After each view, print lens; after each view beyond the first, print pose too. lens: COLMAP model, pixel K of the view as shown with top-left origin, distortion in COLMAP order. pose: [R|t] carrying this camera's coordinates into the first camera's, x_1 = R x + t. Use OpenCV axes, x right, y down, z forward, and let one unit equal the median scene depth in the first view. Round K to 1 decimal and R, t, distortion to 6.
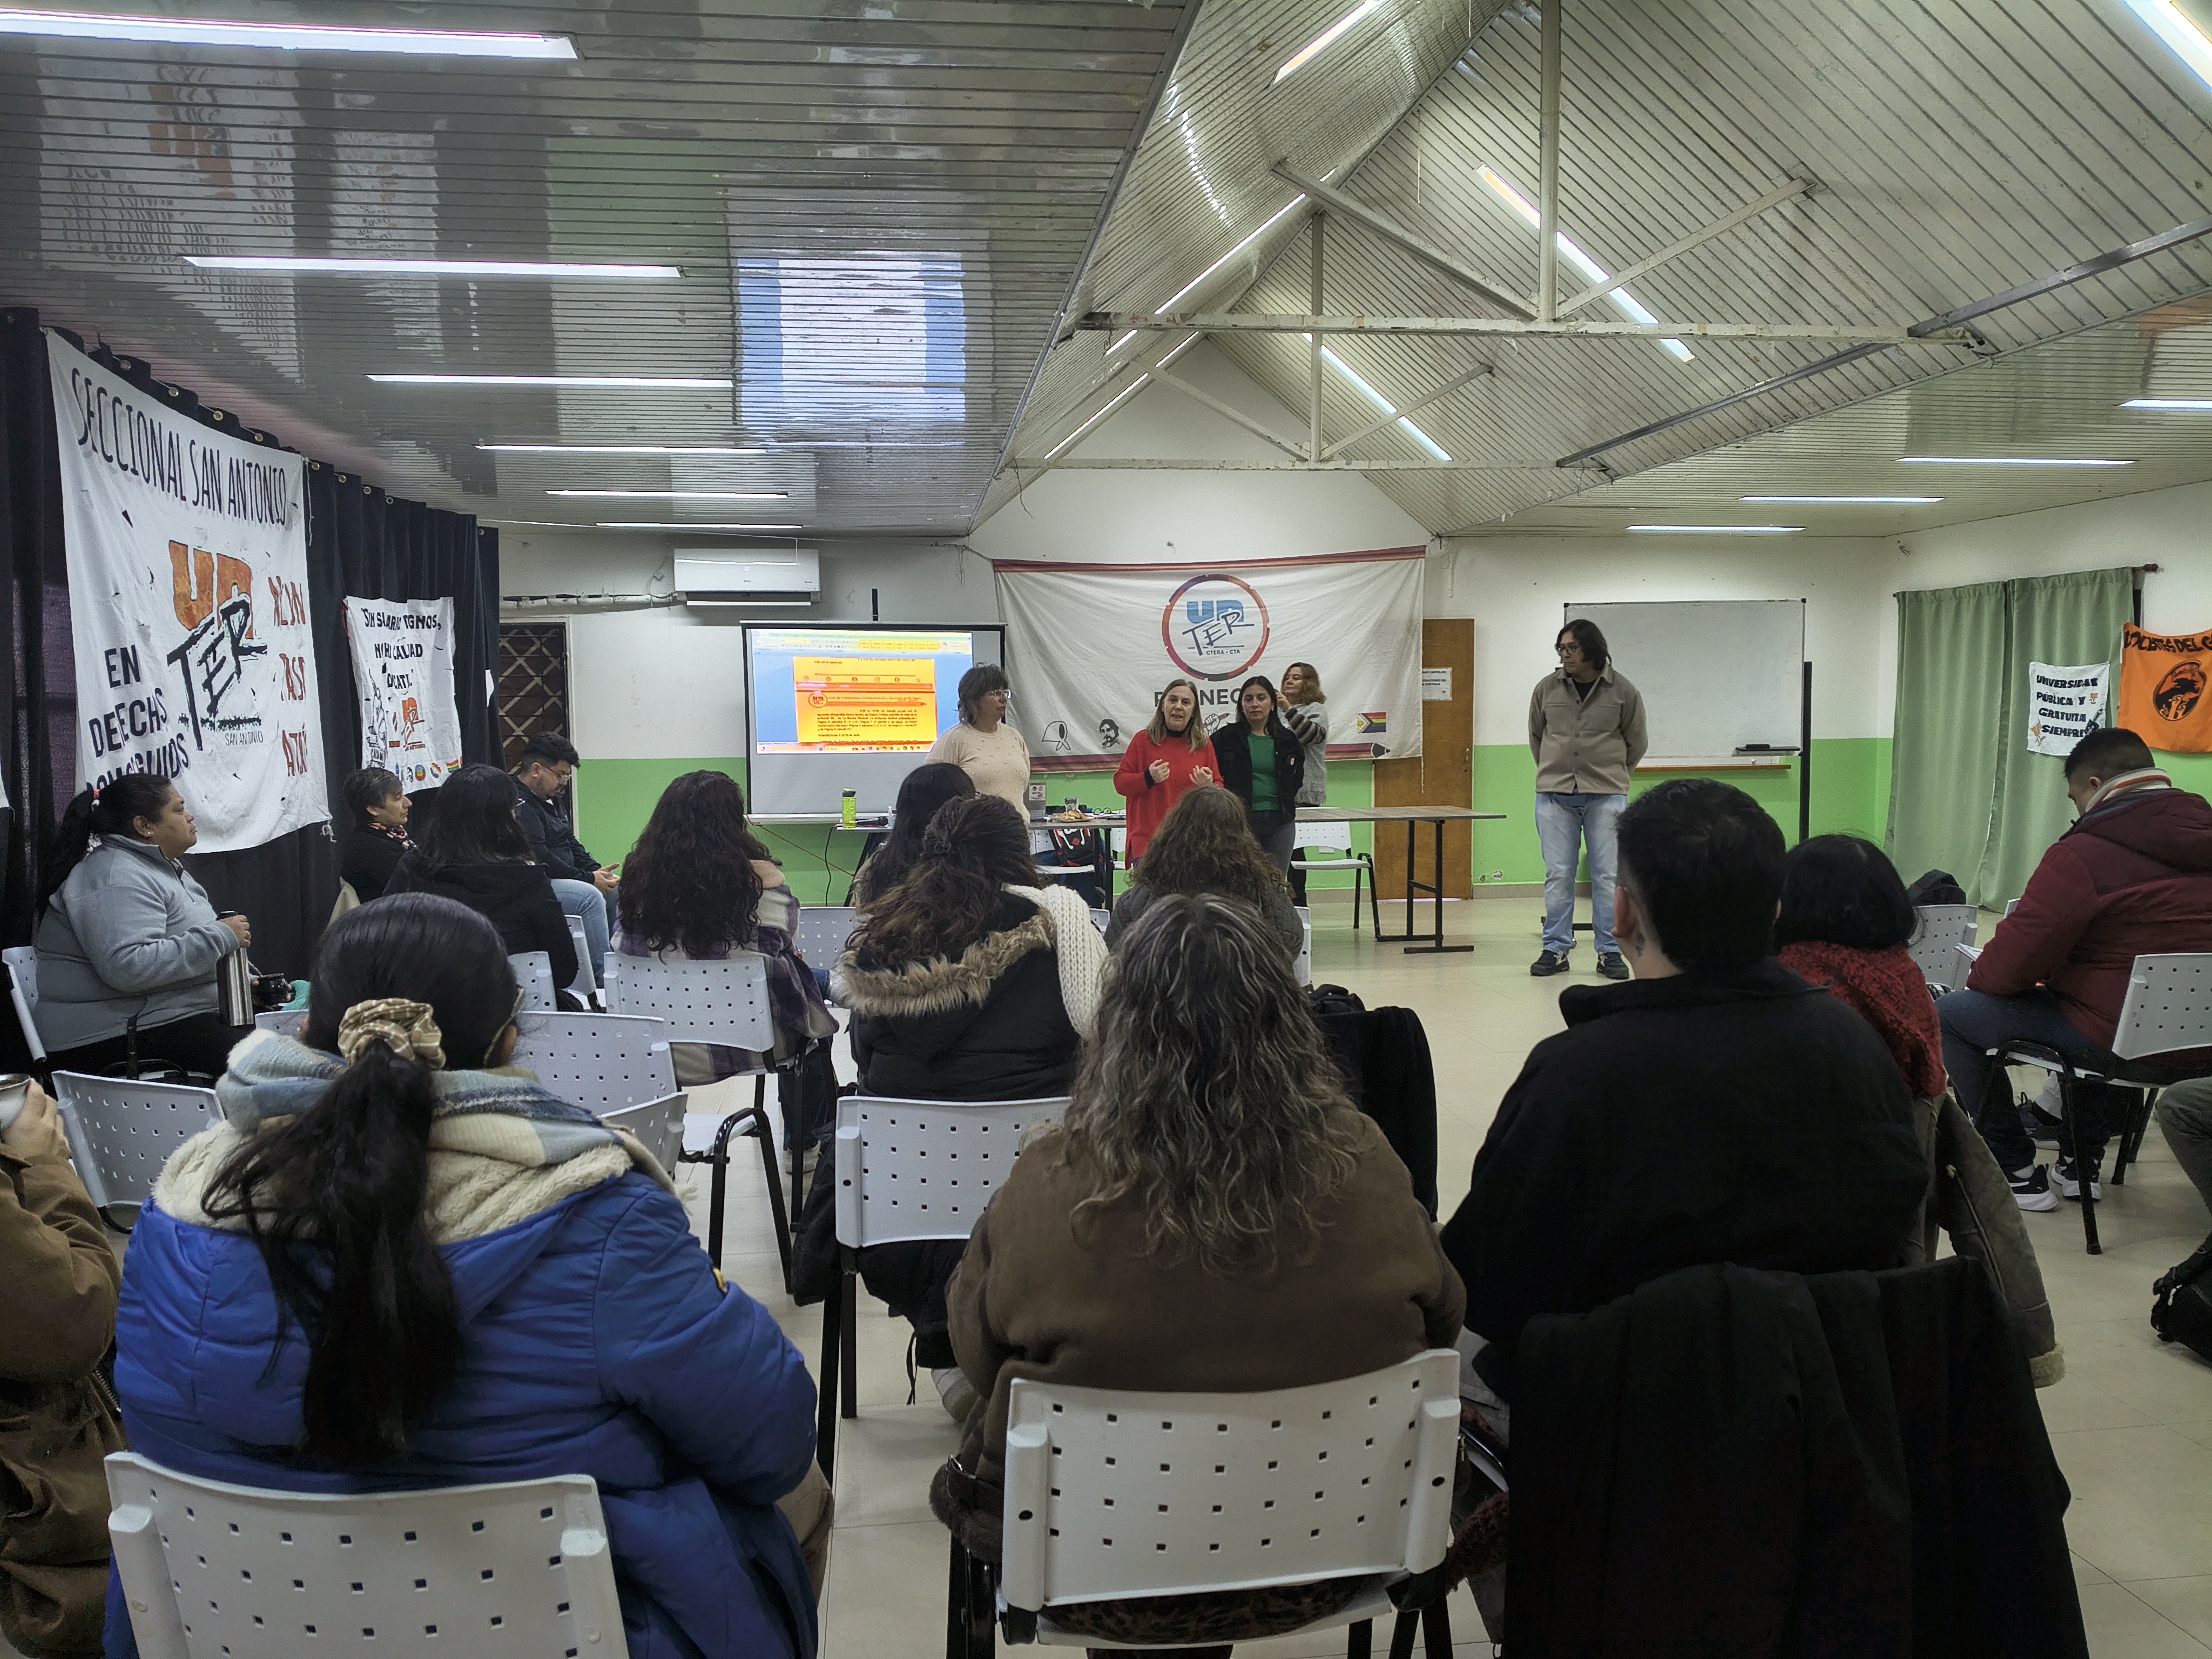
lens RADIAL K [[1655.3, 0, 1104.3], [0, 1655.3, 840.4], [0, 0, 1]] dist [0.081931, -0.145220]
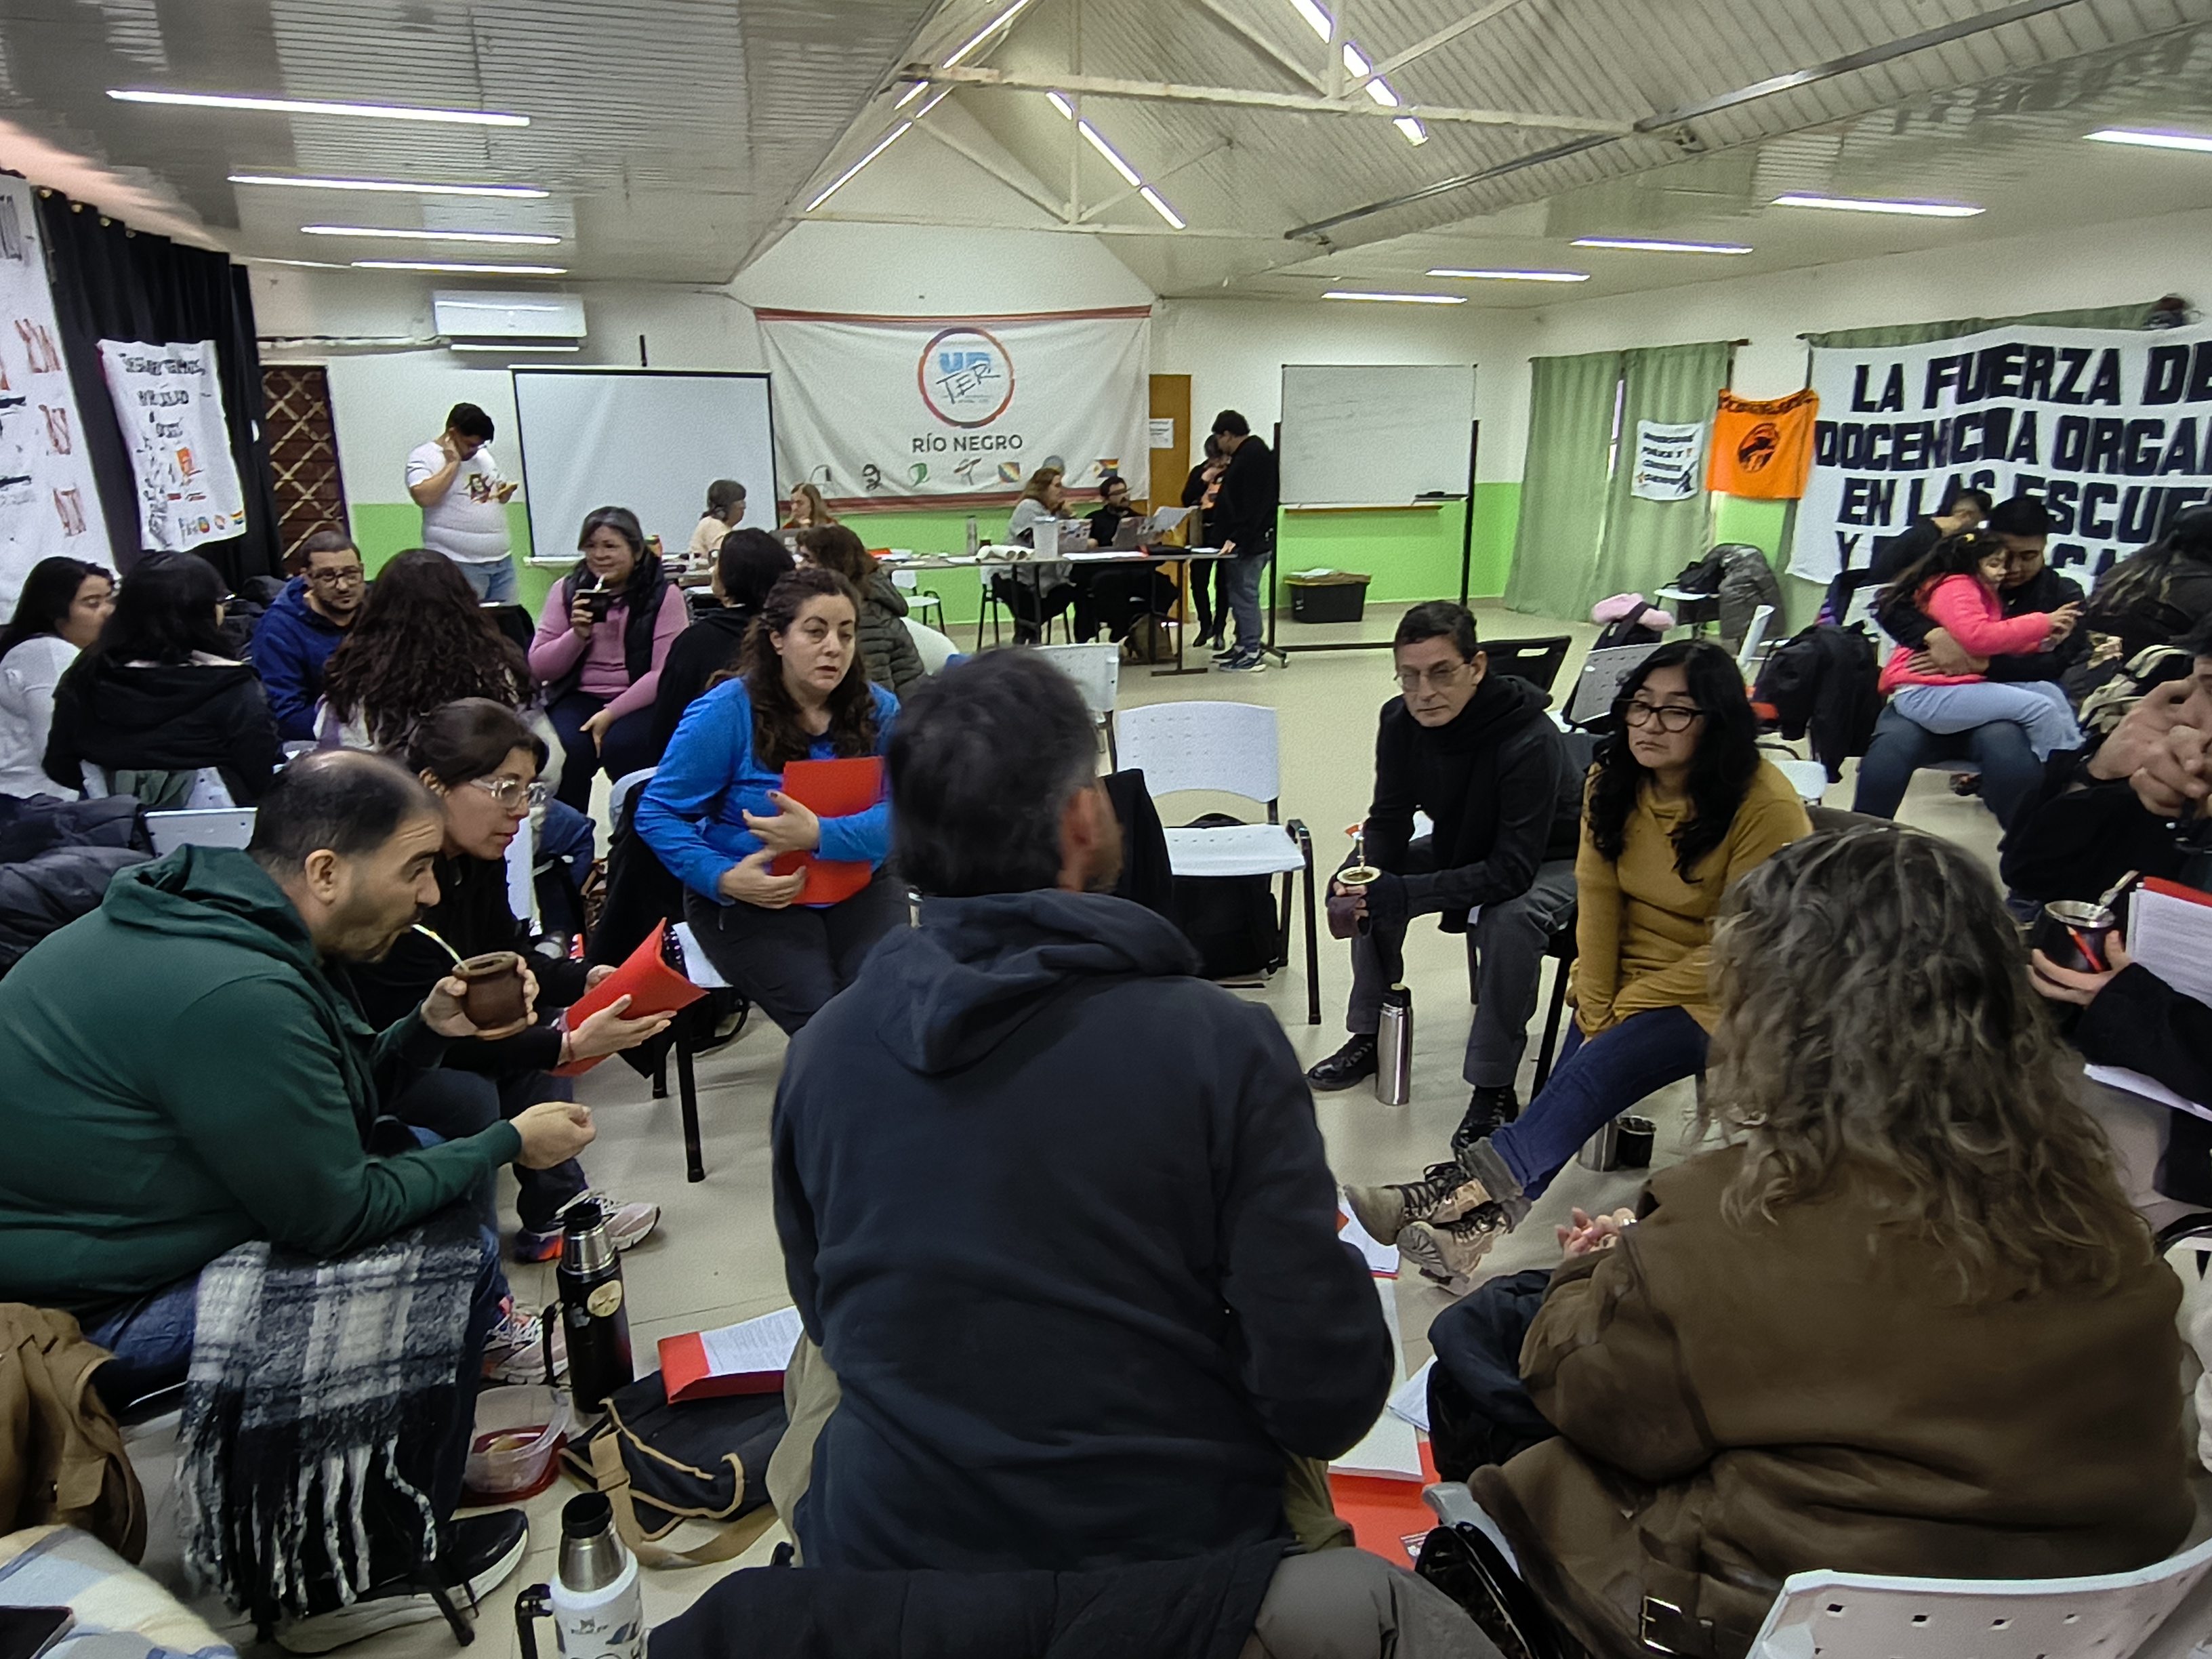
lens RADIAL K [[1388.7, 0, 1102.3], [0, 1388.7, 834.2], [0, 0, 1]] dist [0.002753, 0.001496]
pose [[0.980189, -0.047896, 0.192184, -0.044878], [0.009391, 0.980468, 0.196454, -0.015323], [-0.197840, -0.190757, 0.961494, 0.051007]]
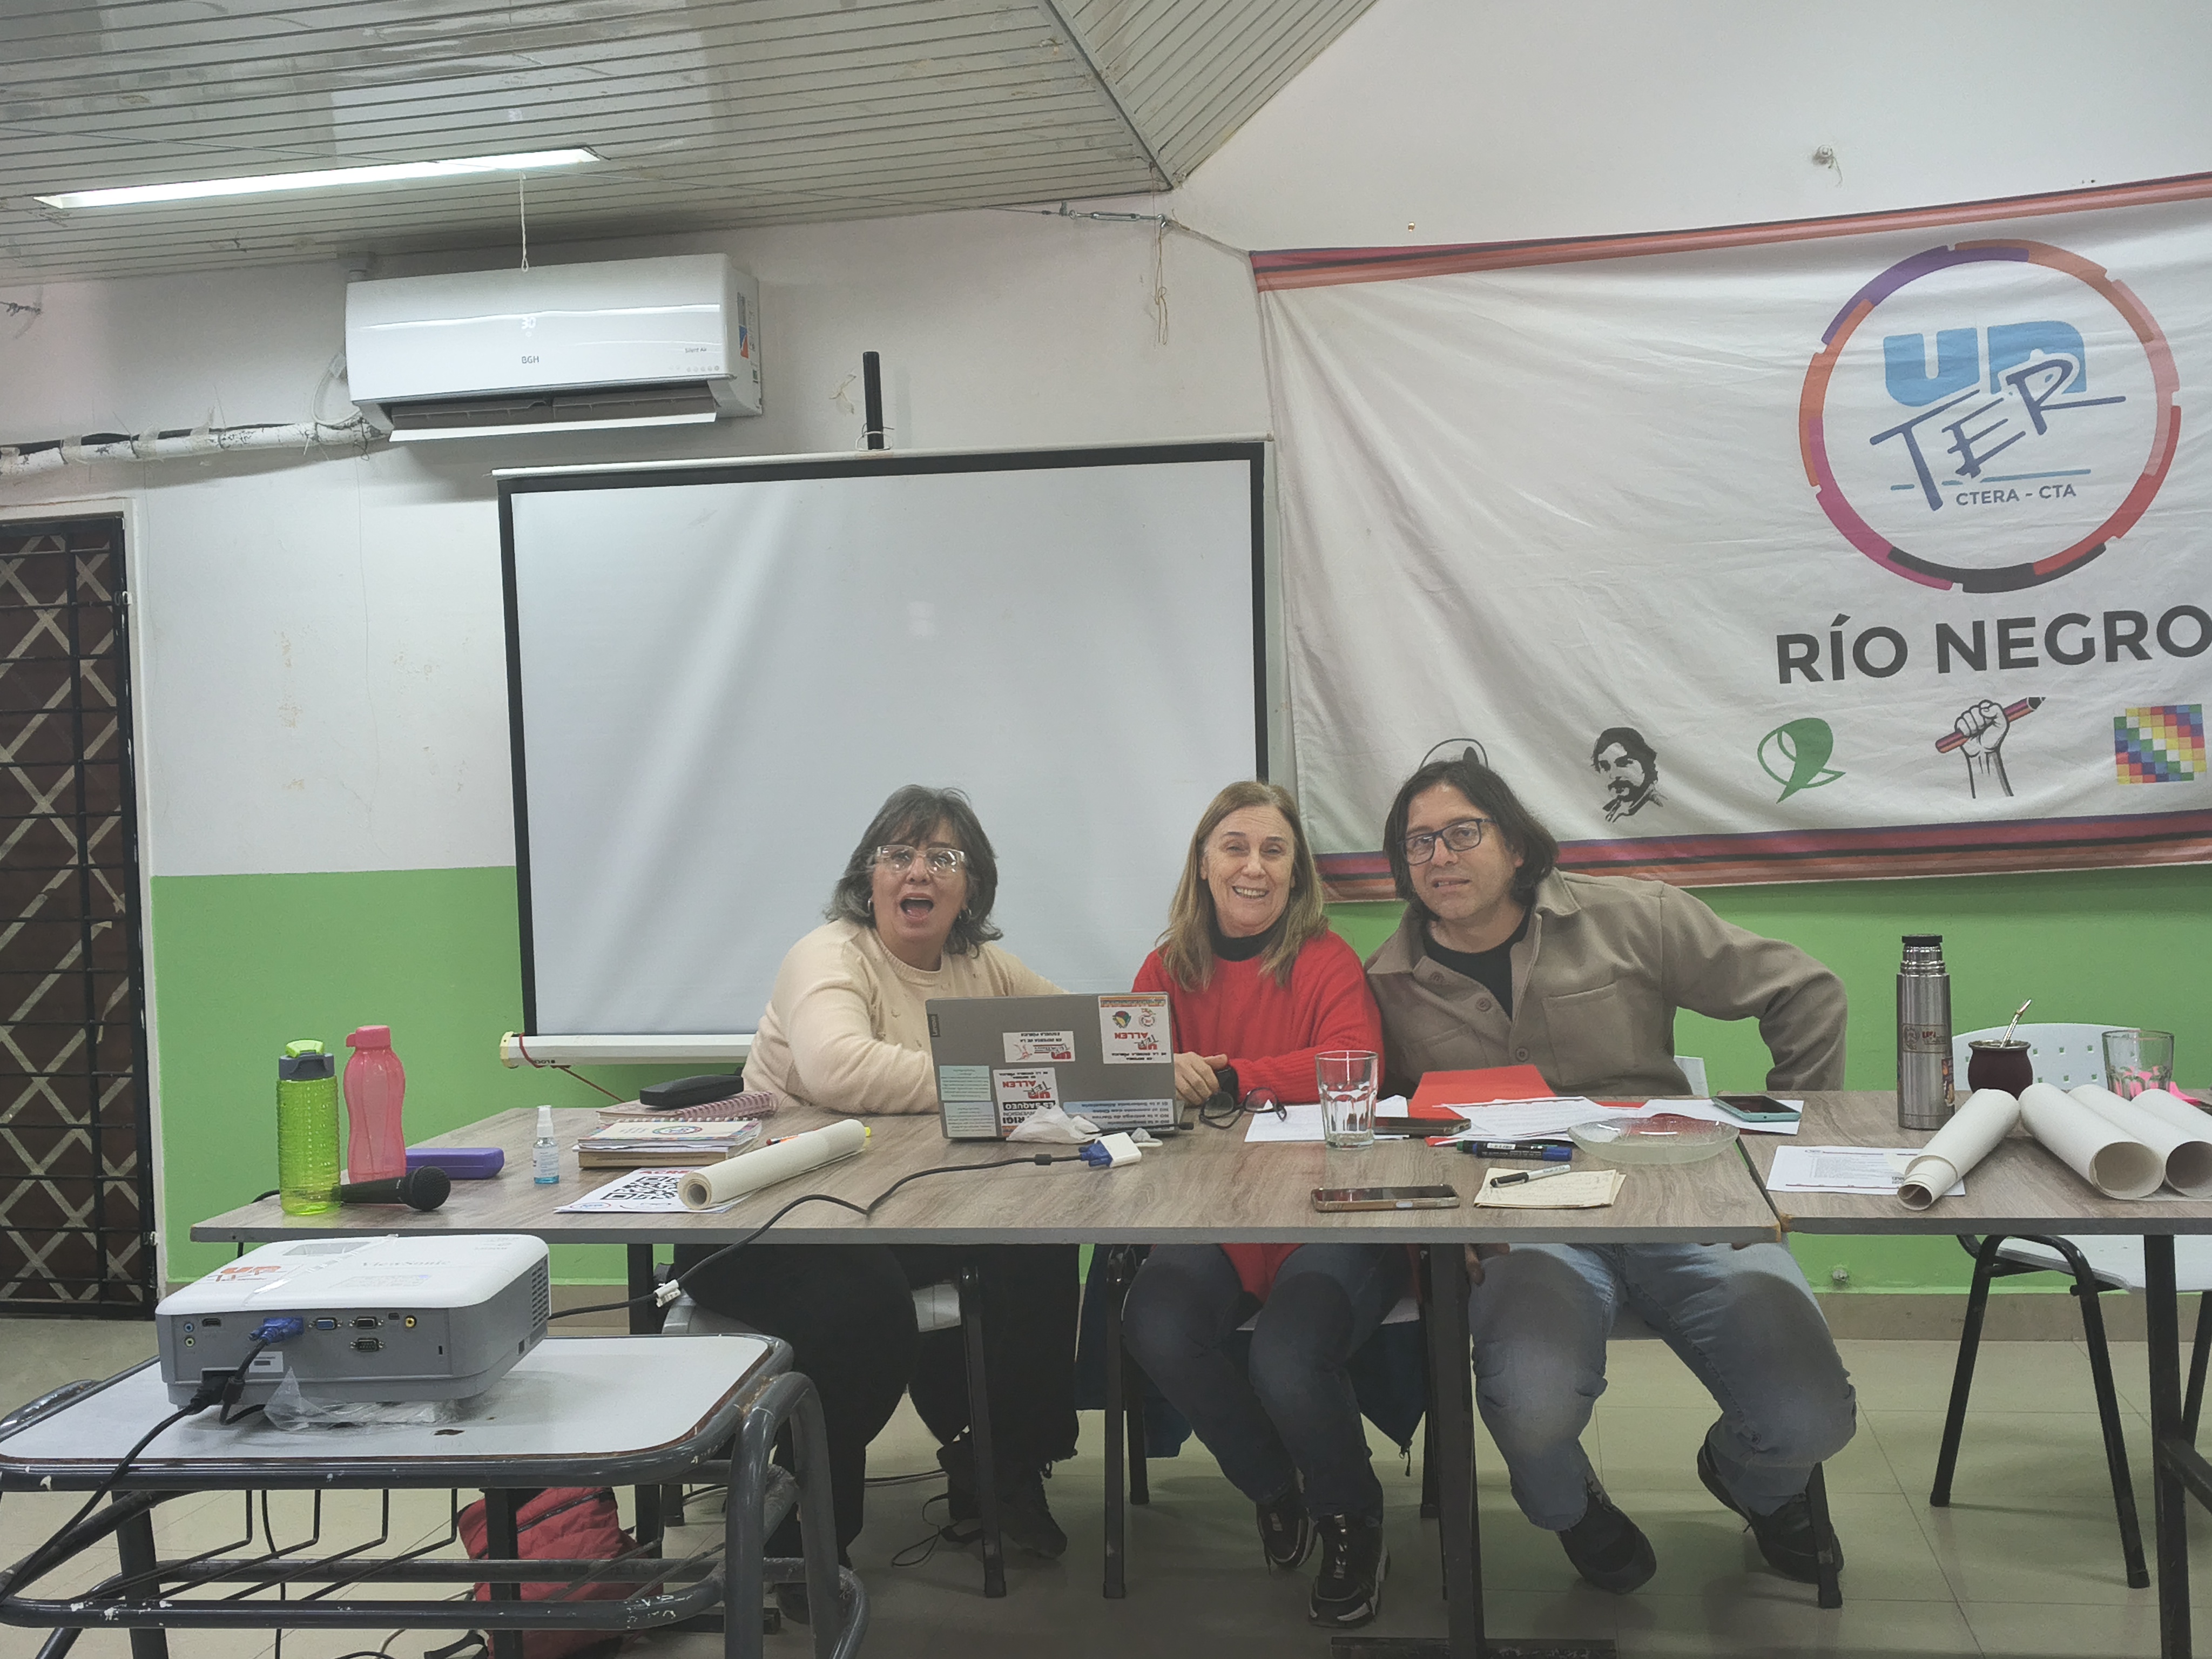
lens RADIAL K [[2276.0, 0, 1104.6], [0, 2276.0, 817.8], [0, 0, 1]] dist [0.095991, -0.278639]
pose [[0.951638, -0.015629, -0.306823, 0.051858], [0.000699, 0.998813, -0.048710, -0.044129], [0.307220, 0.046140, 0.950519, 0.698296]]
